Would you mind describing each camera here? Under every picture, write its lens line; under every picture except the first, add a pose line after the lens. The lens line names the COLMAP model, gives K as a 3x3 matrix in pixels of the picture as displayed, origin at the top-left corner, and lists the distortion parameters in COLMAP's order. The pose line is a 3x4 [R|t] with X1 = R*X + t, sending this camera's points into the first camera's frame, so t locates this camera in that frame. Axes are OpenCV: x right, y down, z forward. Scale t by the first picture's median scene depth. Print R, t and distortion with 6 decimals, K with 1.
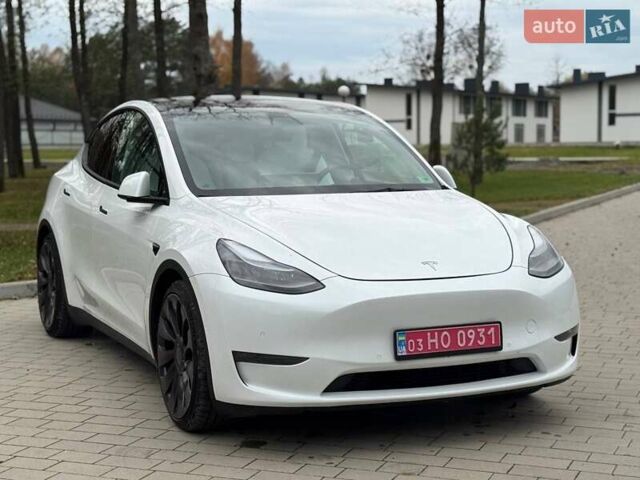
lens RADIAL K [[1220.0, 0, 326.6], [0, 1220.0, 244.6], [0, 0, 1]] dist [0.143315, 0.000000]
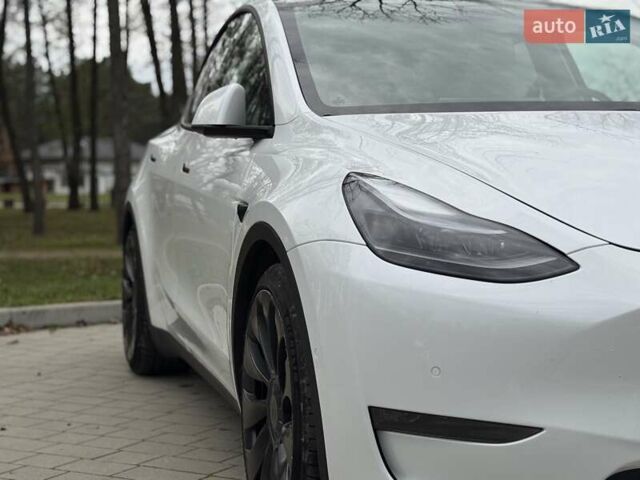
lens RADIAL K [[1220.0, 0, 323.9], [0, 1220.0, 240.3], [0, 0, 1]] dist [0.143315, 0.000000]
pose [[0.987731, 0.006101, -0.156045, -0.021552], [-0.012733, 0.999056, -0.041535, 0.041756], [0.155645, 0.043013, 0.986876, 0.511339]]
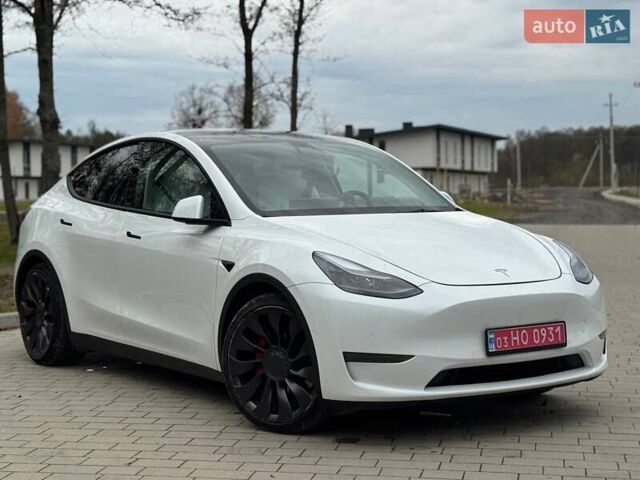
lens RADIAL K [[1220.0, 0, 334.5], [0, 1220.0, 235.7], [0, 0, 1]] dist [0.143315, 0.000000]
pose [[0.980283, -0.009674, 0.197363, -0.279113], [0.019864, 0.998566, -0.049712, 0.035101], [-0.196599, 0.052652, 0.979069, -0.067344]]
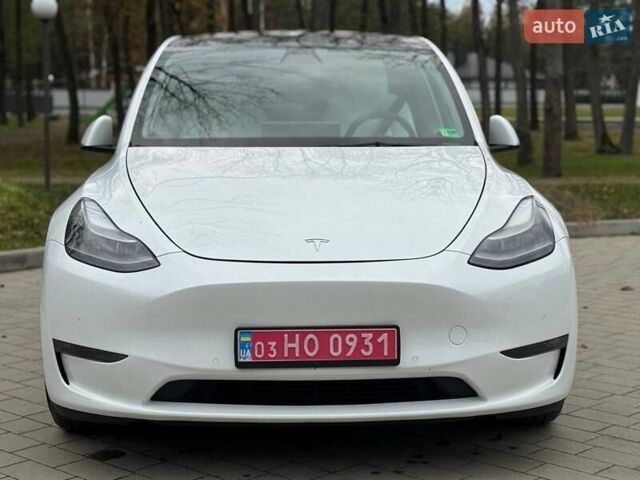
lens RADIAL K [[1220.0, 0, 318.7], [0, 1220.0, 237.7], [0, 0, 1]] dist [0.143315, 0.000000]
pose [[0.929068, 0.049246, -0.366615, 0.350532], [-0.038894, 0.998610, 0.035573, -0.013107], [0.367857, -0.018790, 0.929692, 0.297589]]
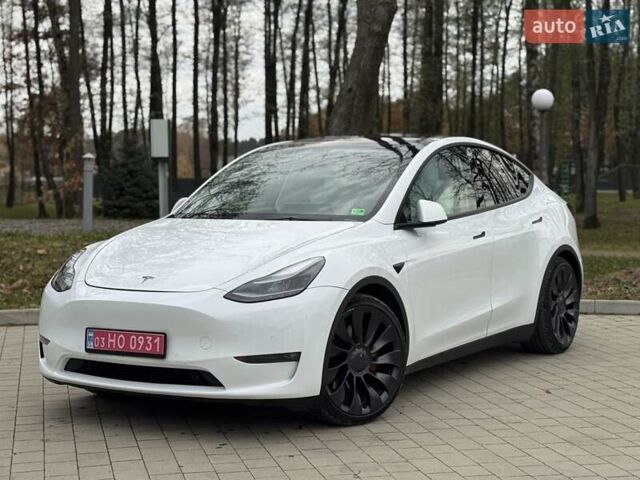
lens RADIAL K [[1220.0, 0, 320.8], [0, 1220.0, 239.8], [0, 0, 1]] dist [0.143315, 0.000000]
pose [[0.570204, 0.053266, -0.819774, 1.123348], [-0.073112, 0.997226, 0.013942, -0.049485], [0.818243, 0.051986, 0.572517, 0.443901]]
